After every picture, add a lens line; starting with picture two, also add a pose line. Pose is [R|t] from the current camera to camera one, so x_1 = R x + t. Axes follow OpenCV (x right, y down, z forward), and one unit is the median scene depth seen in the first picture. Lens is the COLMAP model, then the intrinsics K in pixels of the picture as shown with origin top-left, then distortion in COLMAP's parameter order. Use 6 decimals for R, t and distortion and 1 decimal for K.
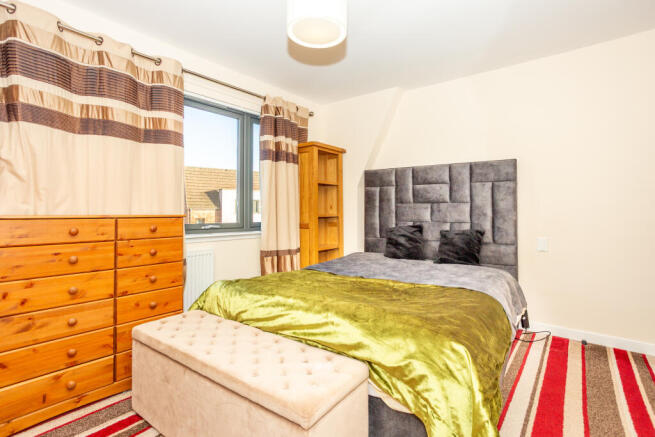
lens RADIAL K [[330.3, 0, 329.9], [0, 330.3, 211.3], [0, 0, 1]] dist [0.001940, 0.000587]
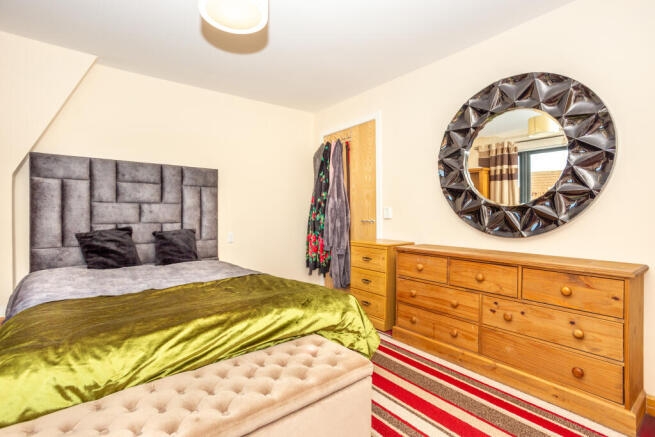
lens RADIAL K [[315.7, 0, 328.3], [0, 315.7, 216.3], [0, 0, 1]] dist [-0.007525, 0.005839]
pose [[0.240641, -0.010256, 0.970560, -0.436593], [-0.002509, 0.999934, 0.011188, 0.001534], [-0.970611, -0.005127, 0.240599, 0.282533]]
